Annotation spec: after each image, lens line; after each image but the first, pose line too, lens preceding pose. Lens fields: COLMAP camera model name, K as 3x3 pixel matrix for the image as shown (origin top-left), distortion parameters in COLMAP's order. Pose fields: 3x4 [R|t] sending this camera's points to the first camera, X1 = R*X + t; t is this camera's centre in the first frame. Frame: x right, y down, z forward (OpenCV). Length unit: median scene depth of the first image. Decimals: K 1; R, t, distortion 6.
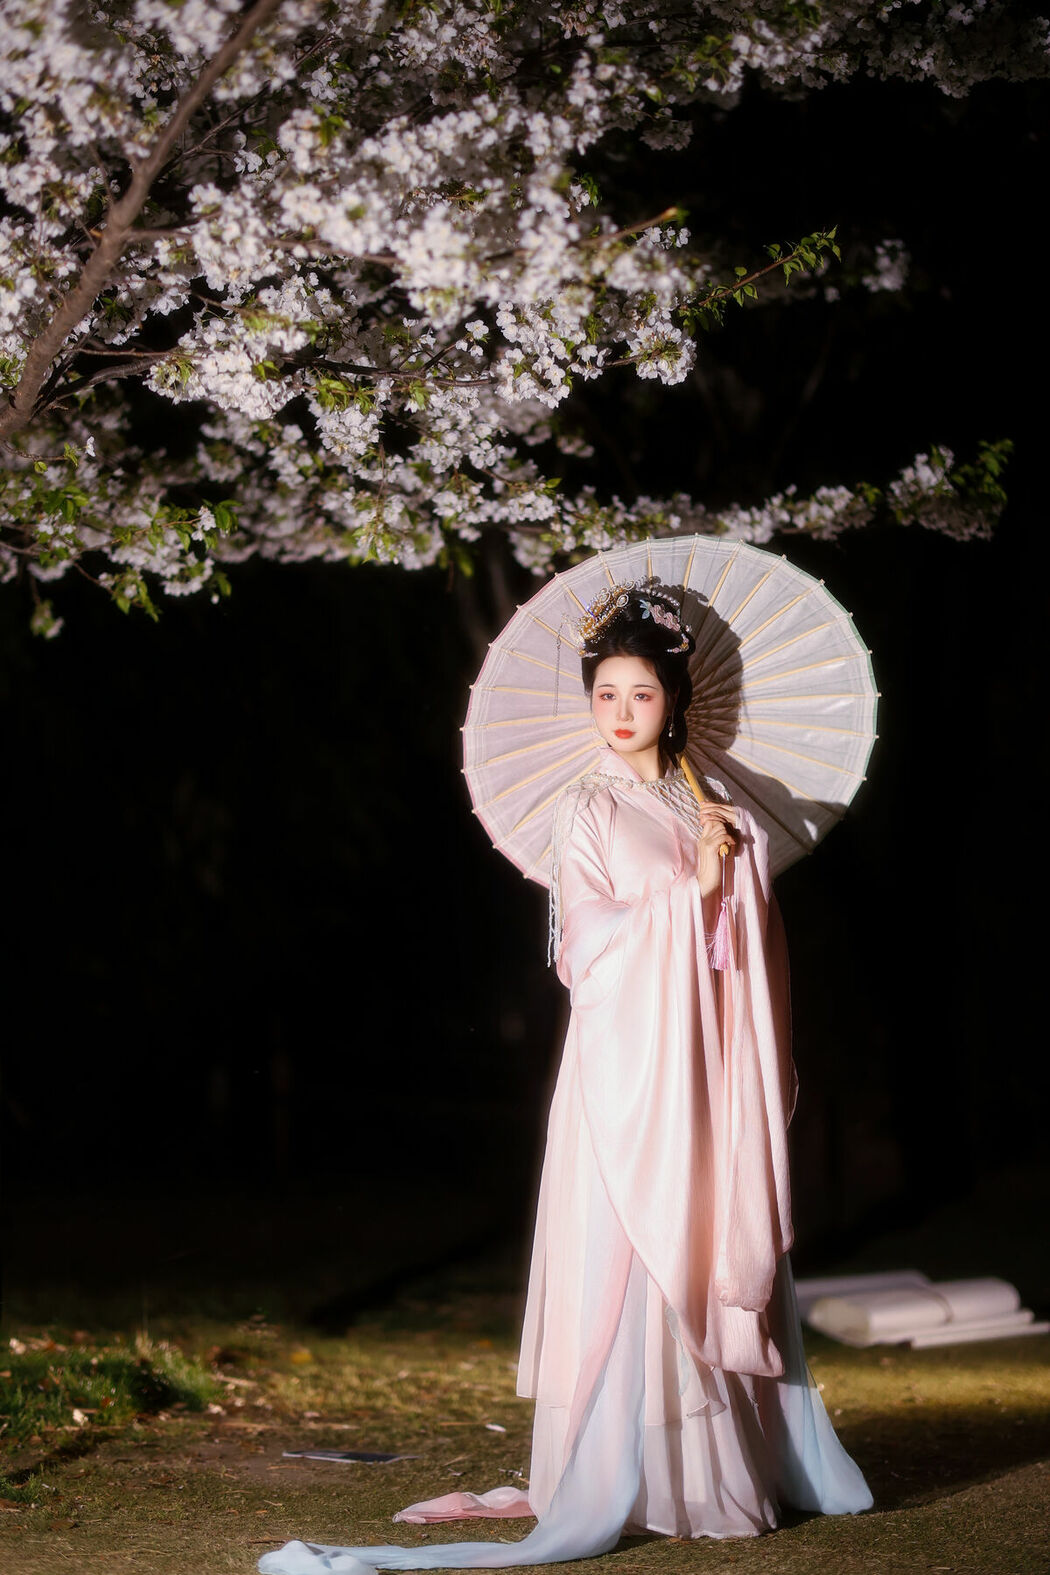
lens RADIAL K [[3943.3, 0, 525.0], [0, 3943.3, 787.5], [0, 0, 1]] dist [0.020563, -0.942418]
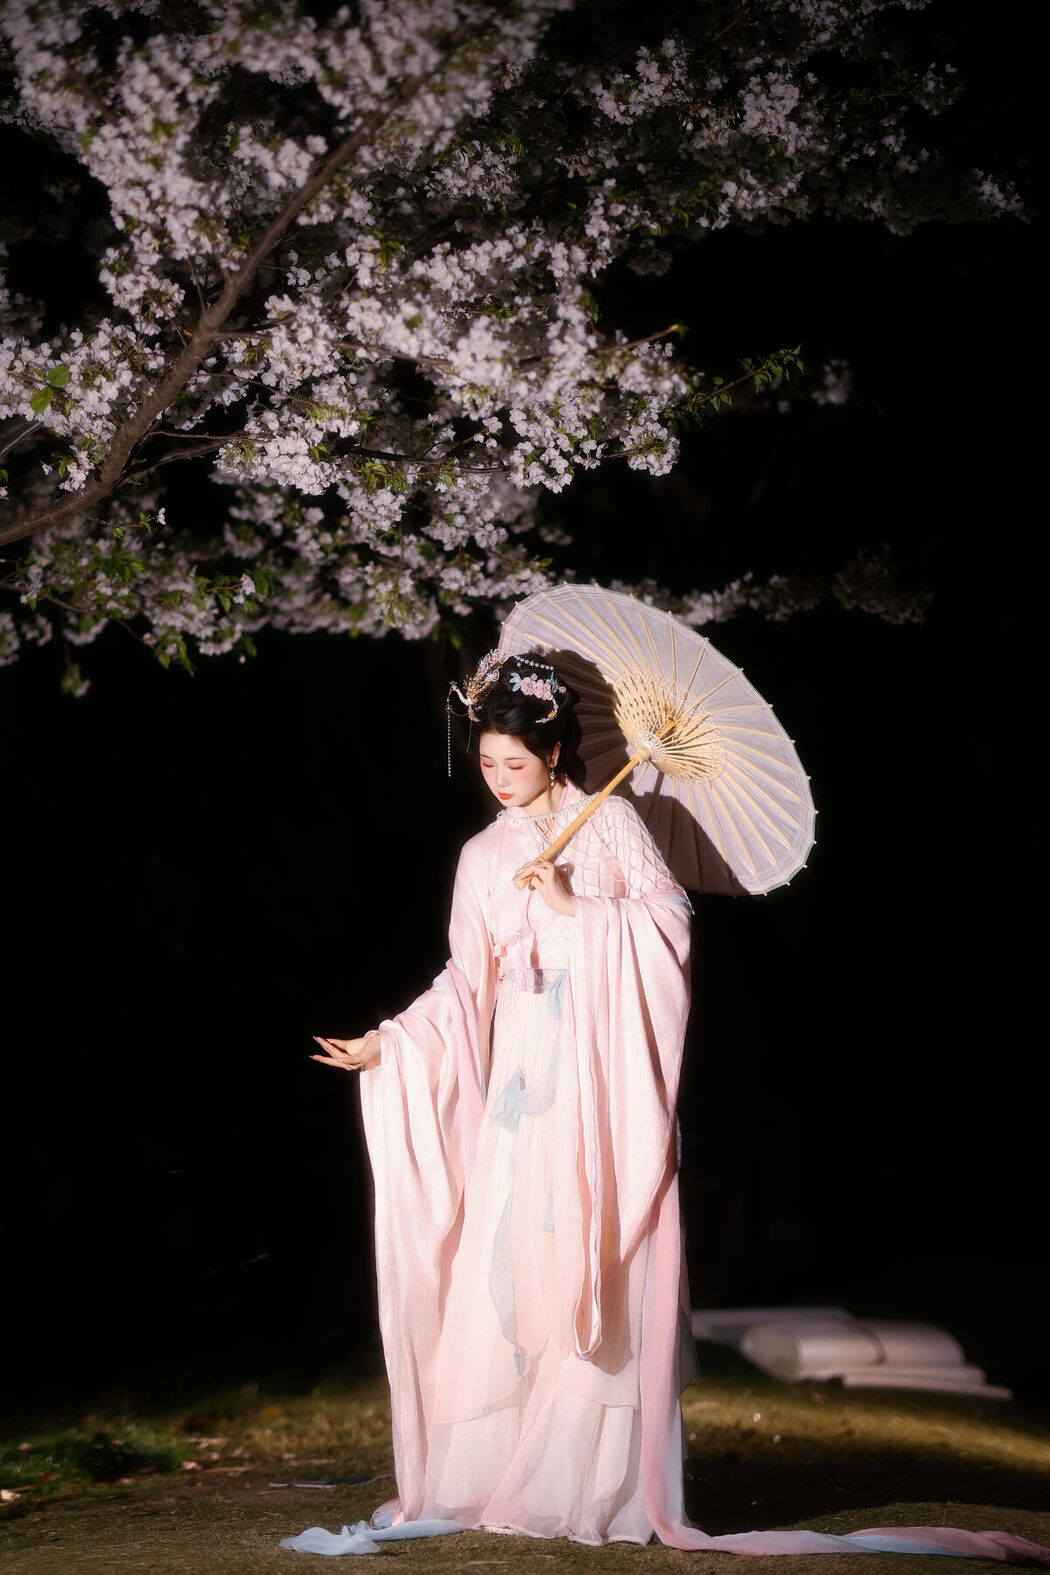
lens RADIAL K [[3943.3, 0, 525.0], [0, 3943.3, 787.5], [0, 0, 1]] dist [0.020563, -0.942418]
pose [[0.999485, 0.021880, 0.023489, -0.027381], [-0.021159, 0.999310, -0.030531, 0.026439], [-0.024141, 0.030019, 0.999258, -0.162779]]
